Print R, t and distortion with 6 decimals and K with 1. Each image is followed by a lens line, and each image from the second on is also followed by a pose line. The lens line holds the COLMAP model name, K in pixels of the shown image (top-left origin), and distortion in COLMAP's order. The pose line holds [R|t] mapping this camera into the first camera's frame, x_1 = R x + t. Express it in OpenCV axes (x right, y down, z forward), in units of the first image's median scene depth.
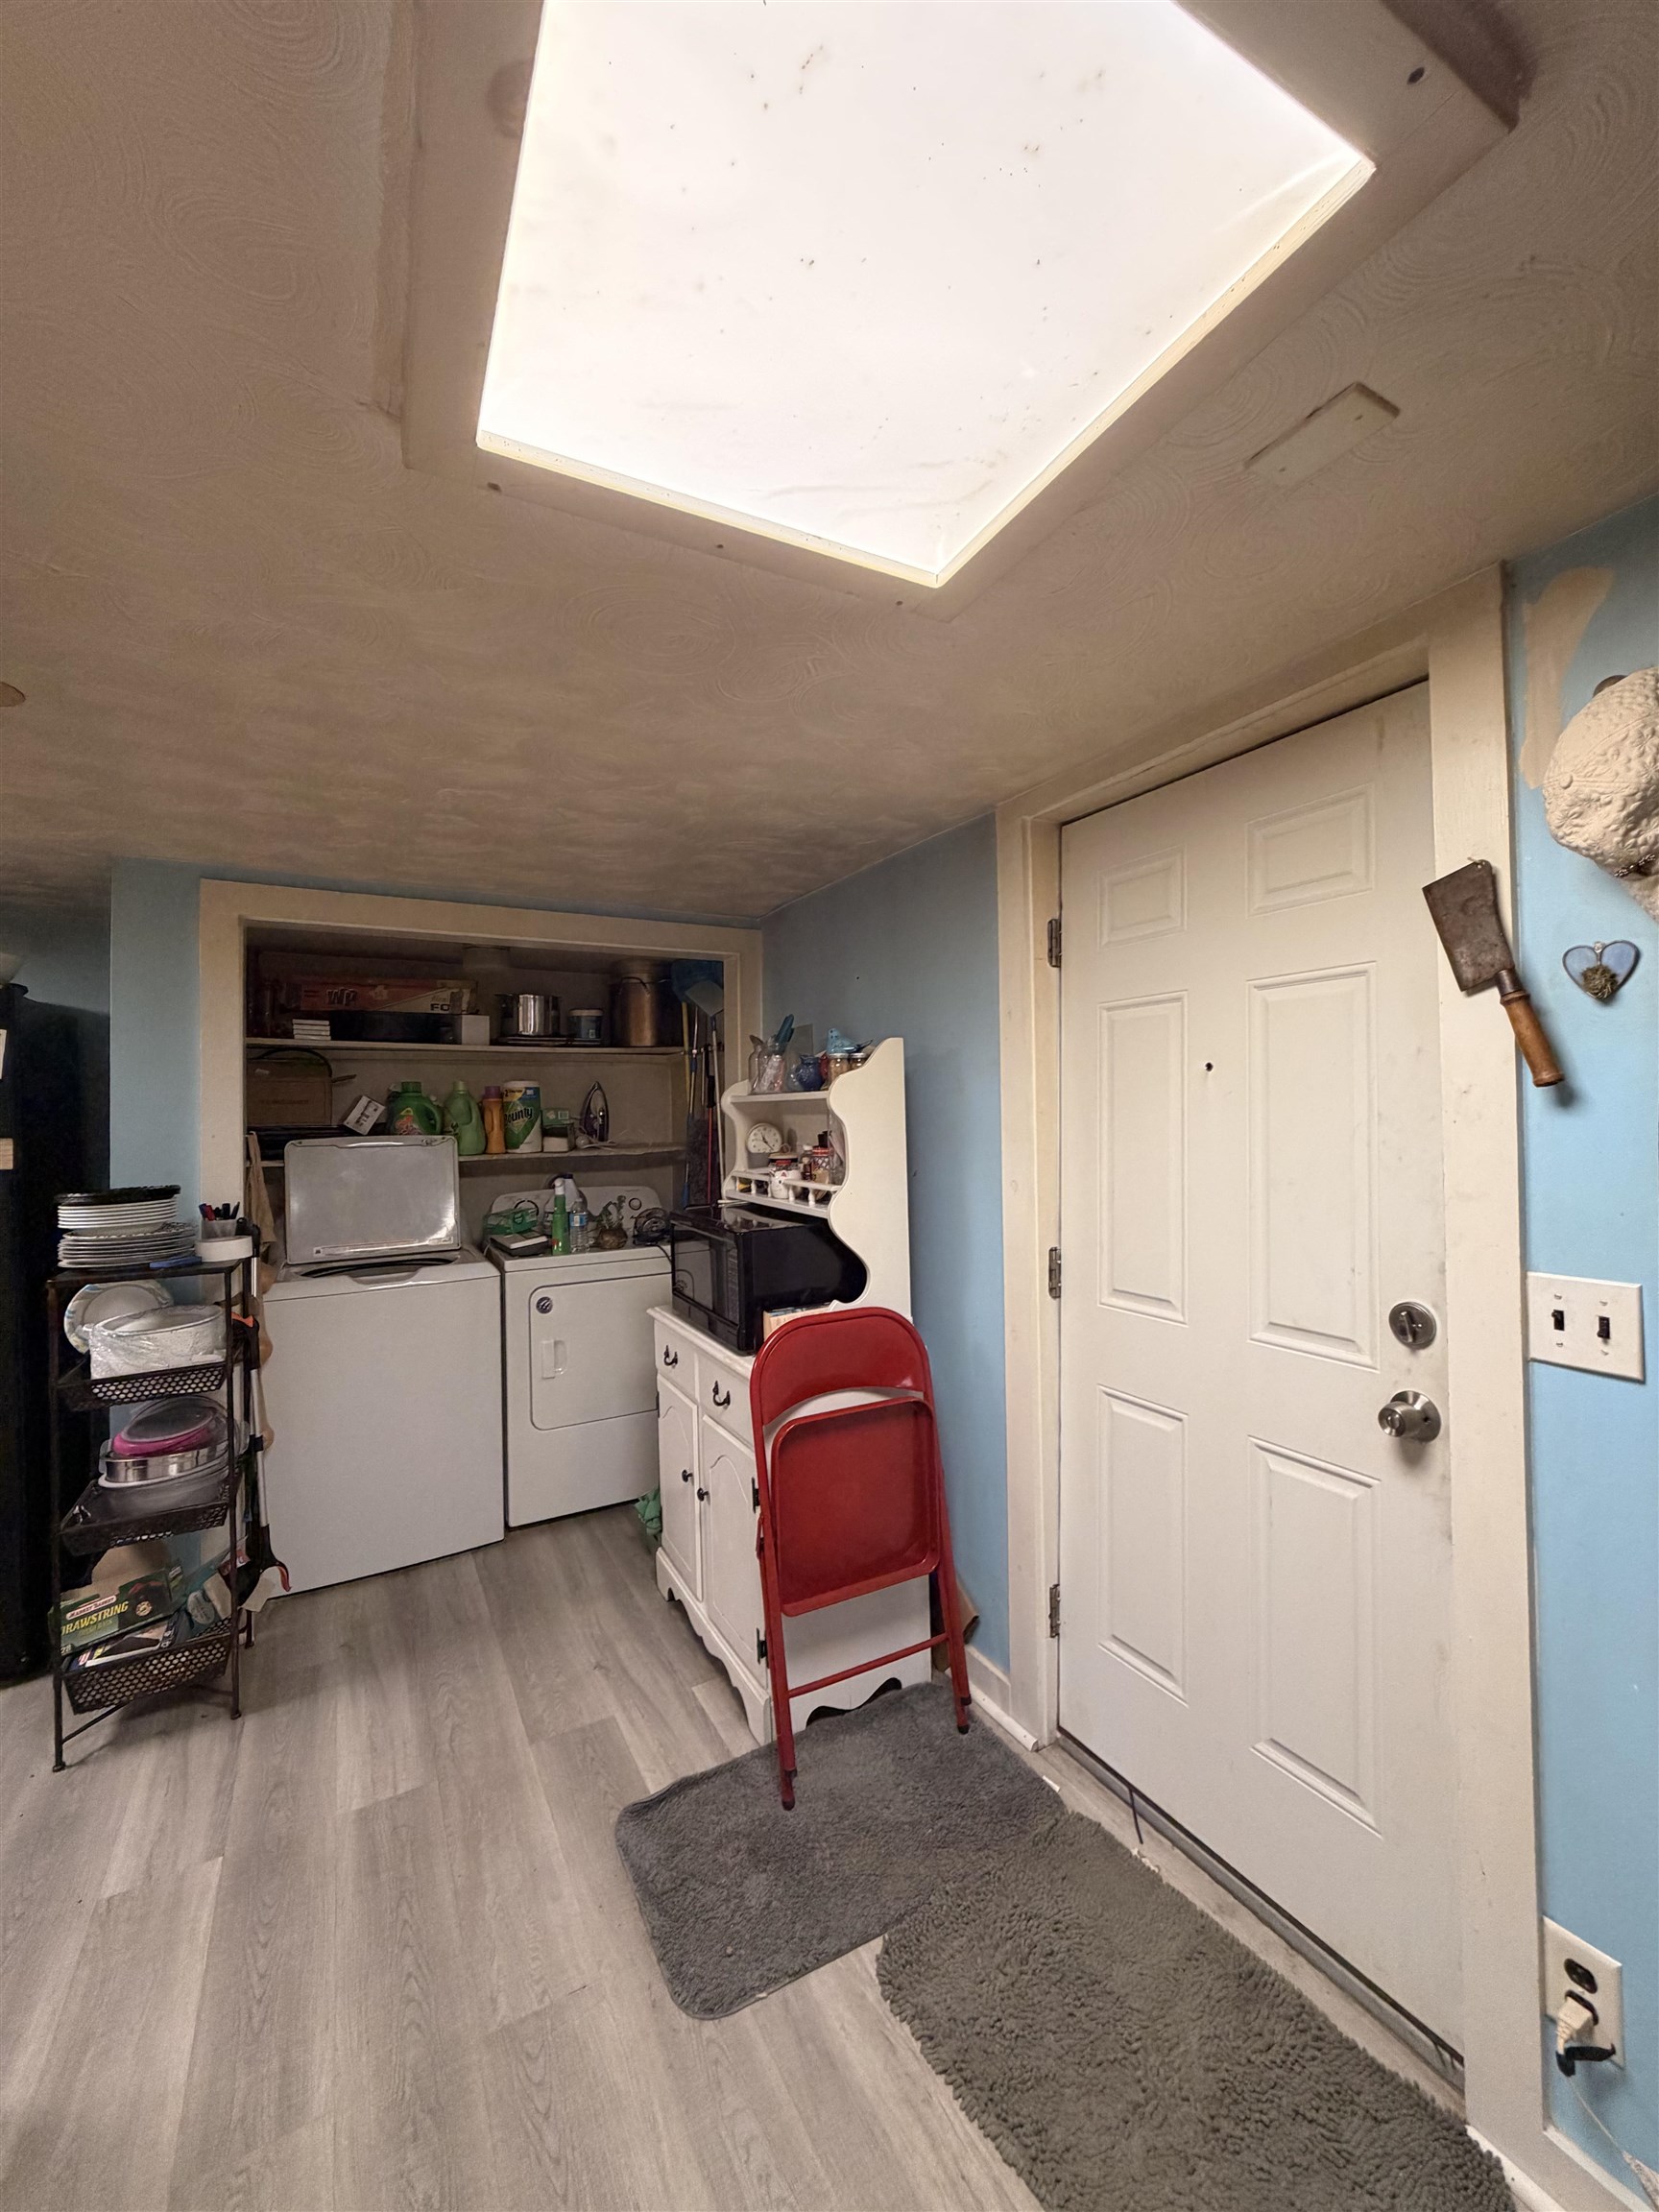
lens RADIAL K [[881.4, 0, 832.5], [0, 881.4, 1111.0], [0, 0, 1]] dist [0.000046, 0.000448]
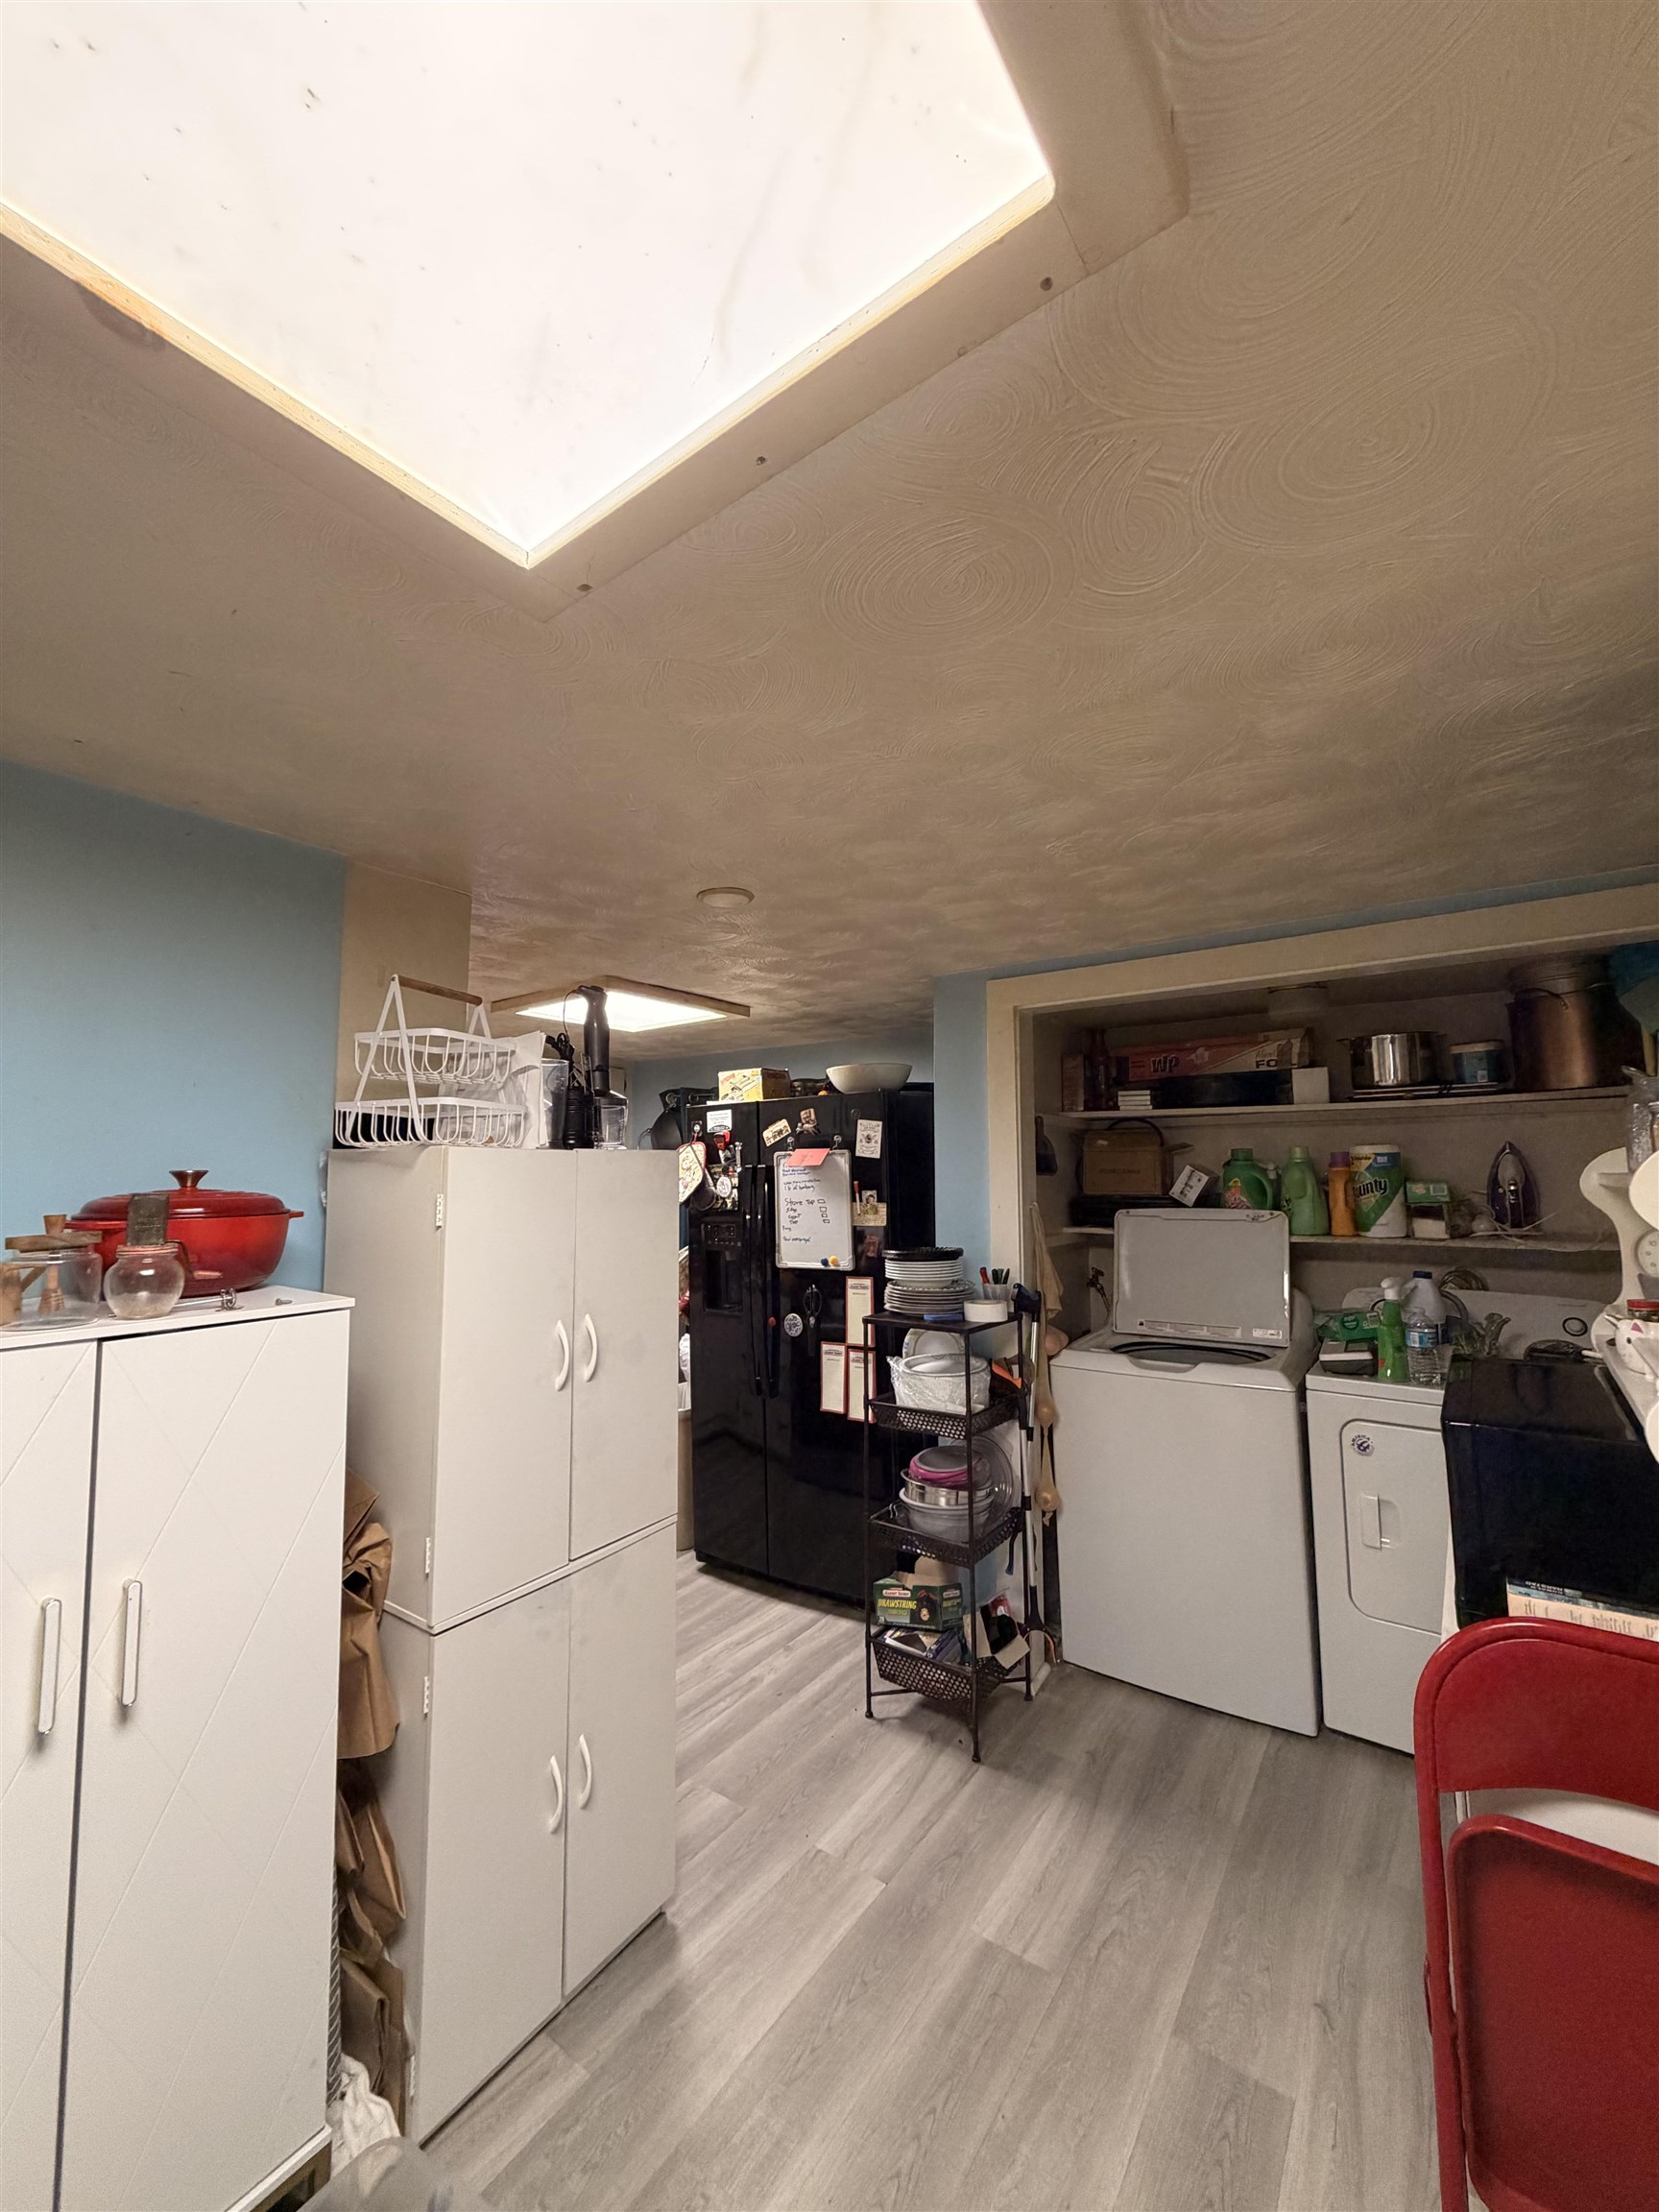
lens RADIAL K [[881.4, 0, 823.0], [0, 881.4, 1107.2], [0, 0, 1]] dist [0.000046, 0.000448]
pose [[0.424048, -0.057696, -0.903800, 0.254667], [0.002891, 0.998050, -0.062356, -0.033234], [0.905635, 0.023829, 0.423388, 0.369875]]
